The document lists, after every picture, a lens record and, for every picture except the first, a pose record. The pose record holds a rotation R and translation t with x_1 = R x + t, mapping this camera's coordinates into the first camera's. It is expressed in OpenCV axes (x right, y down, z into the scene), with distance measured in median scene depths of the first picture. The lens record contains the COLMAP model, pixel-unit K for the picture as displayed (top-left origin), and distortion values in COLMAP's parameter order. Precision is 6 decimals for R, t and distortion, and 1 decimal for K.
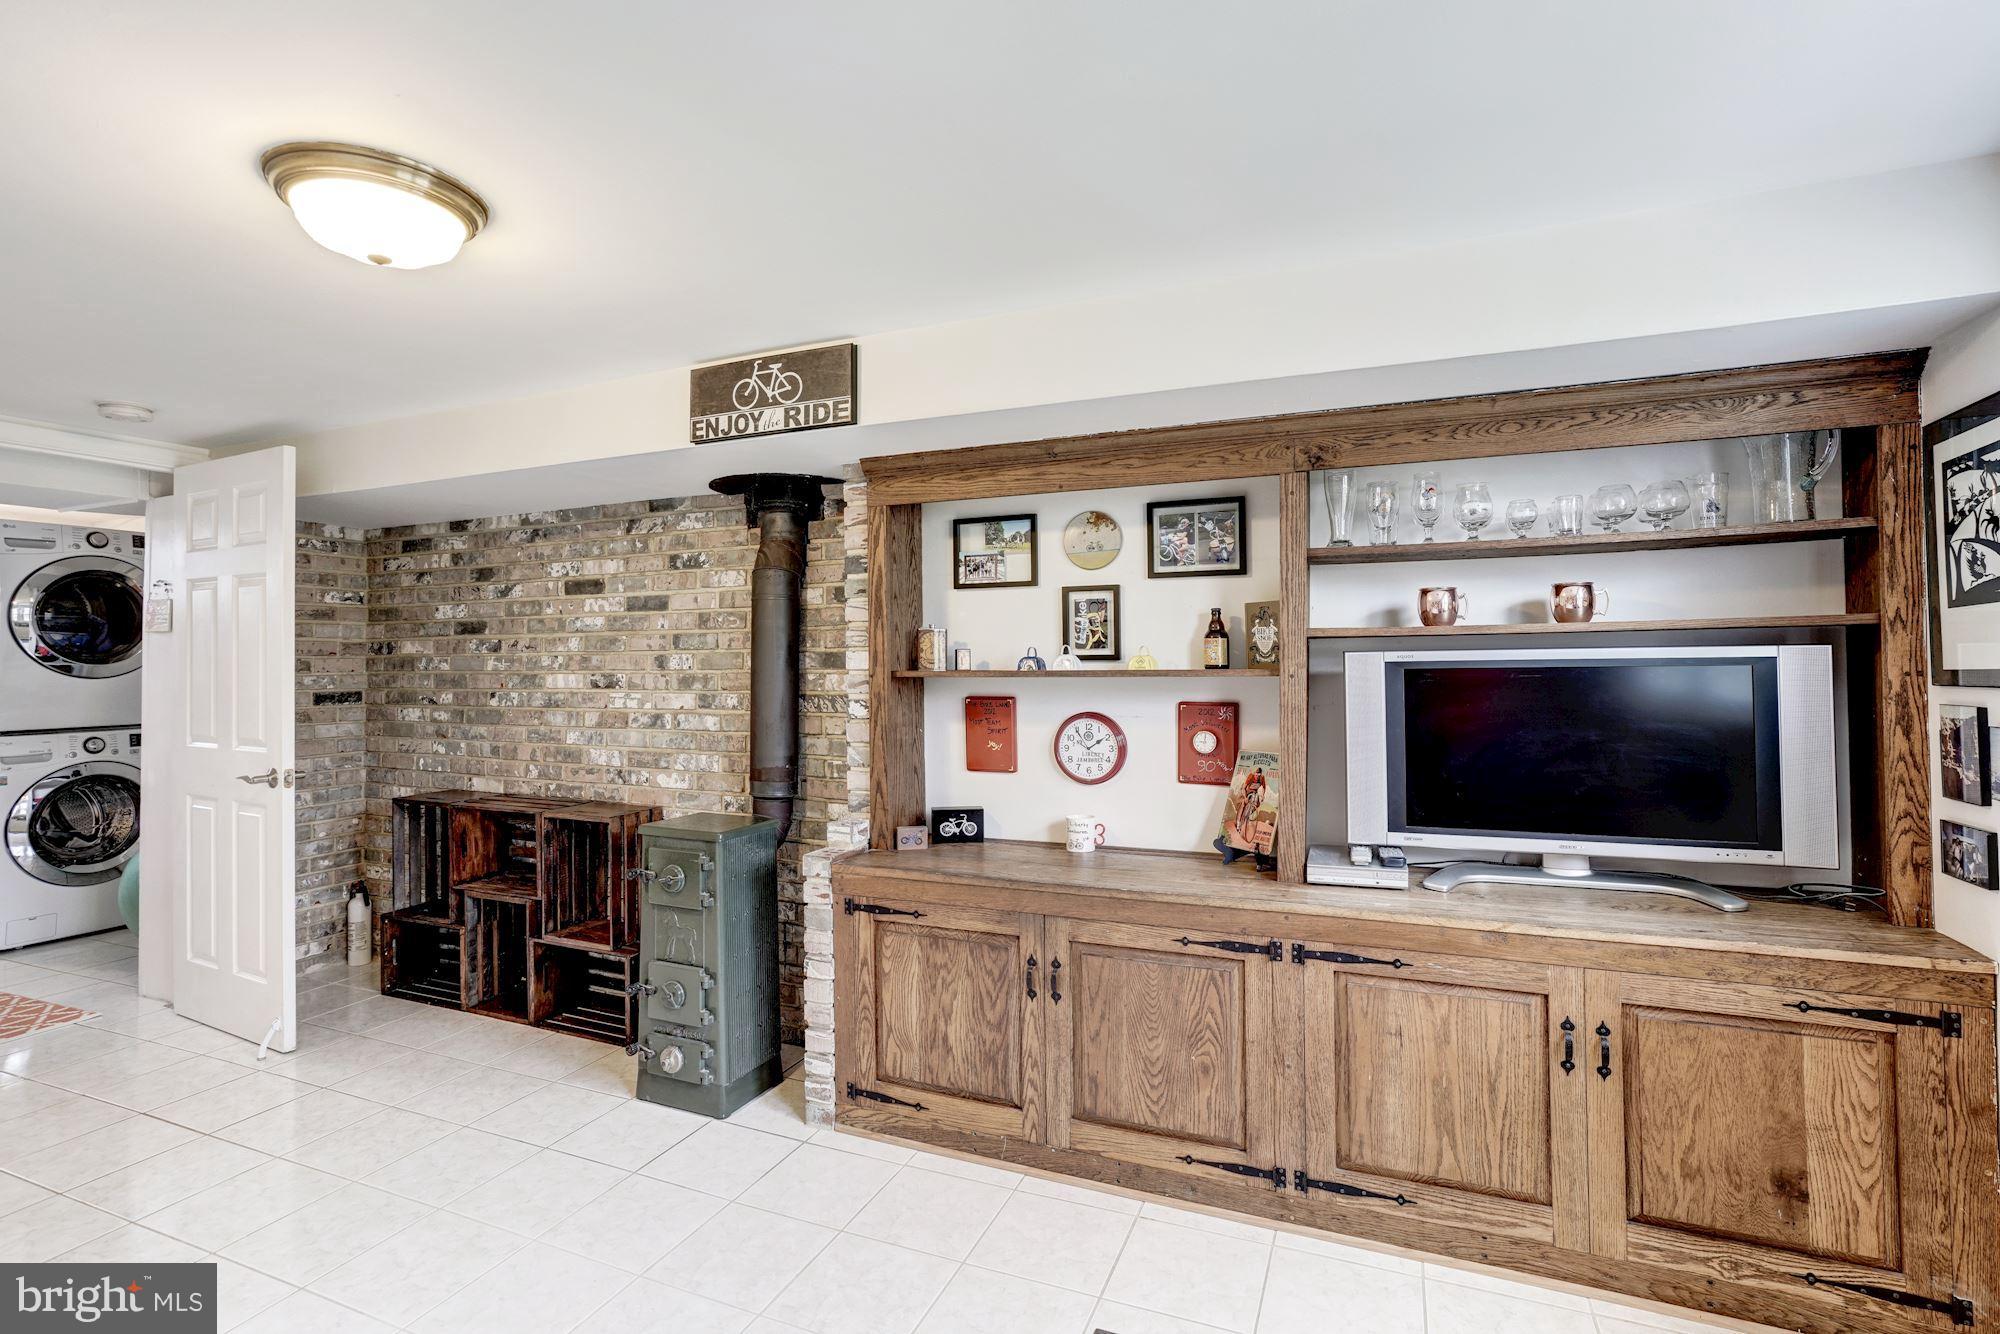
lens RADIAL K [[947.6, 0, 996.6], [0, 947.6, 647.5], [0, 0, 1]] dist [-0.025015, 0.002090]
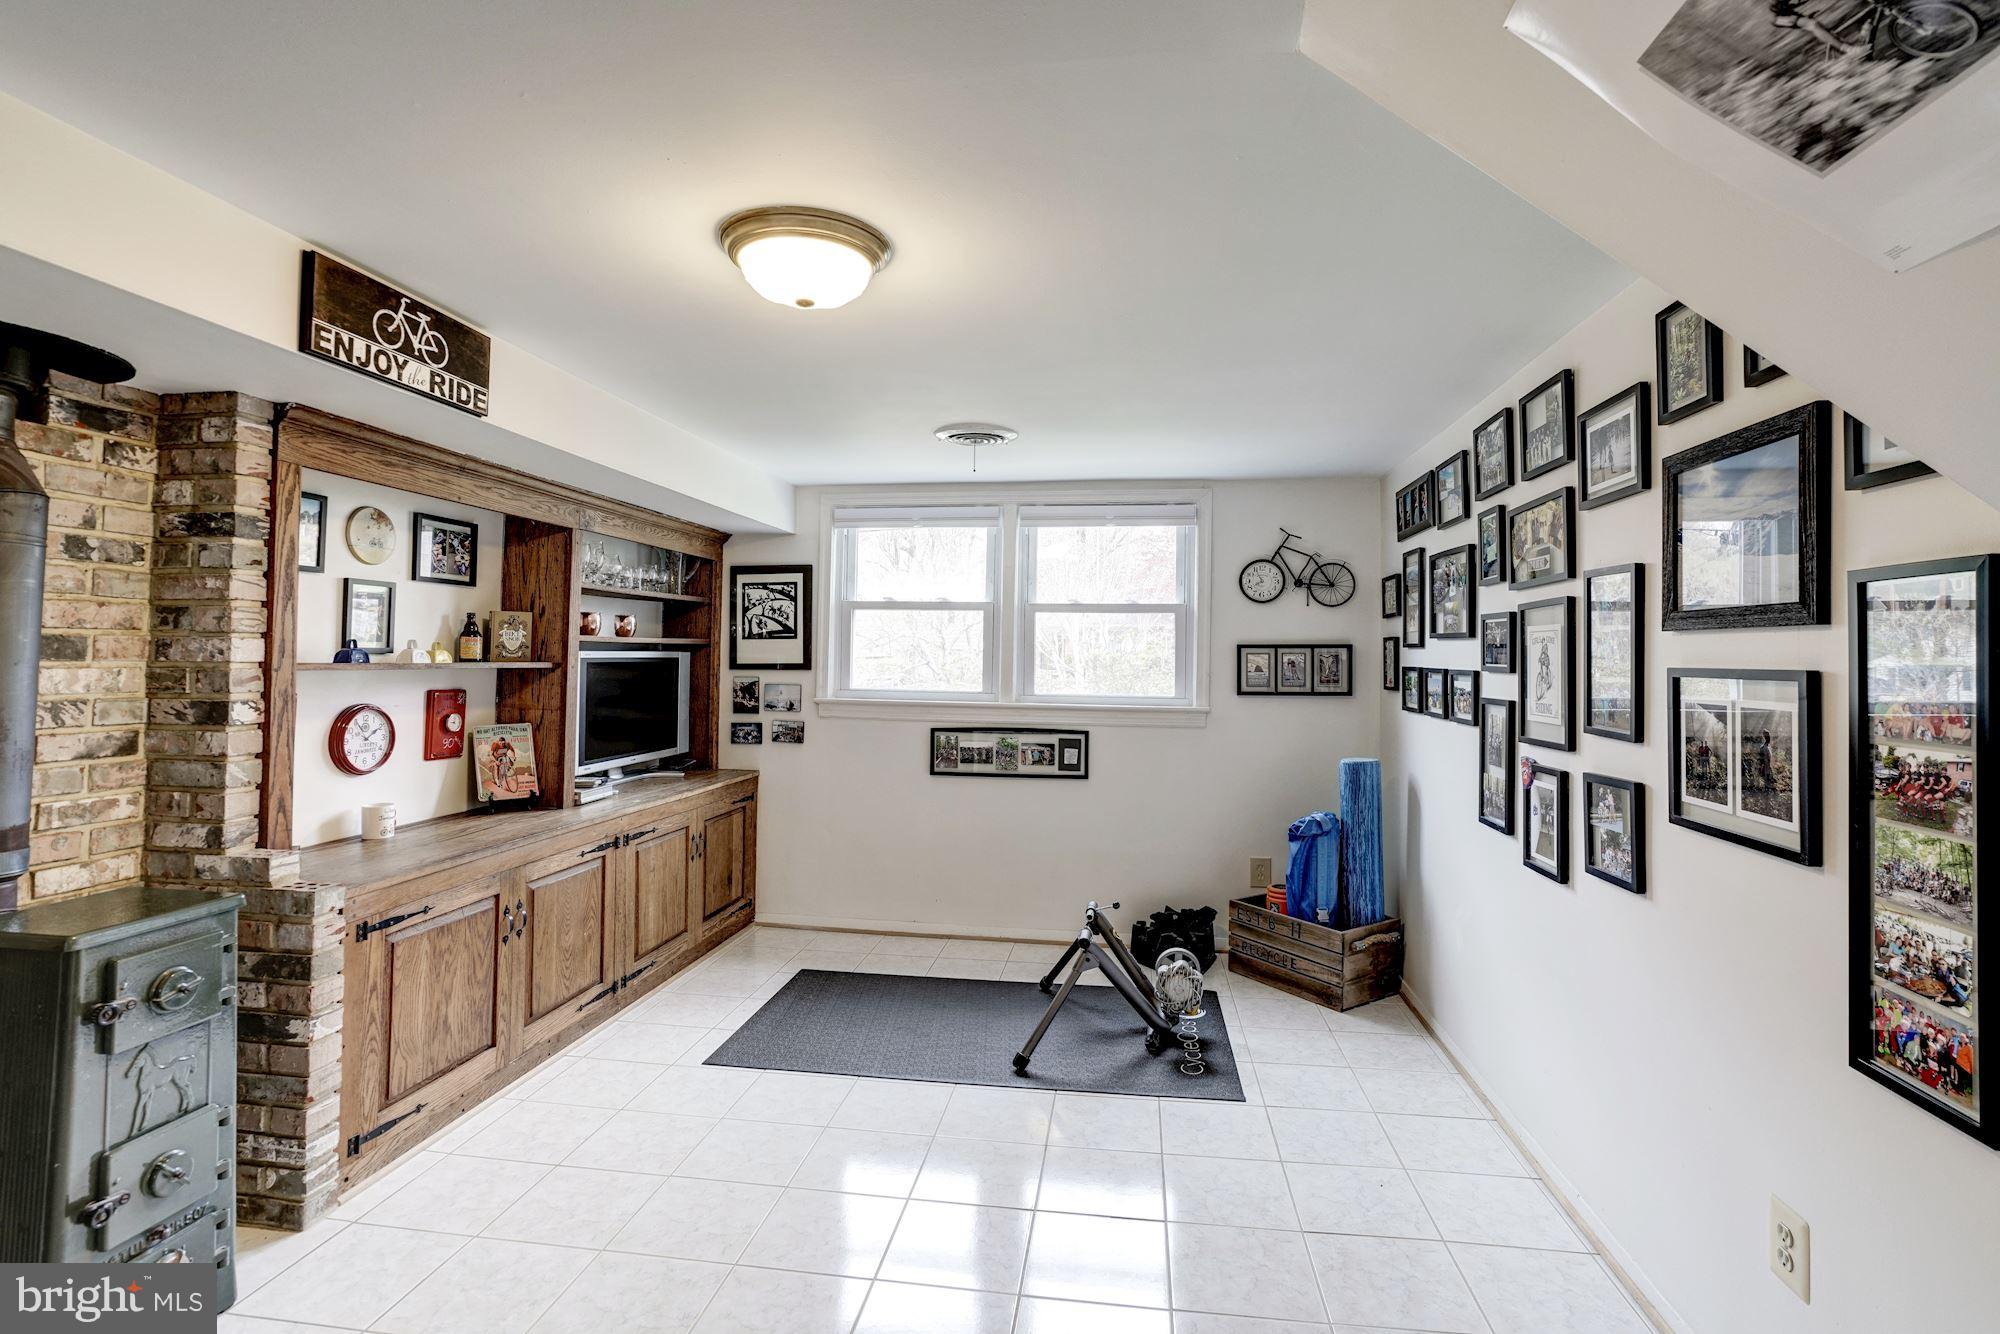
lens RADIAL K [[947.6, 0, 998.1], [0, 947.6, 660.8], [0, 0, 1]] dist [-0.025015, 0.002090]
pose [[-0.253139, 0.003497, 0.967424, -1.173574], [-0.023563, 0.999675, -0.009779, 0.017492], [-0.967143, -0.025271, -0.252974, 0.672026]]
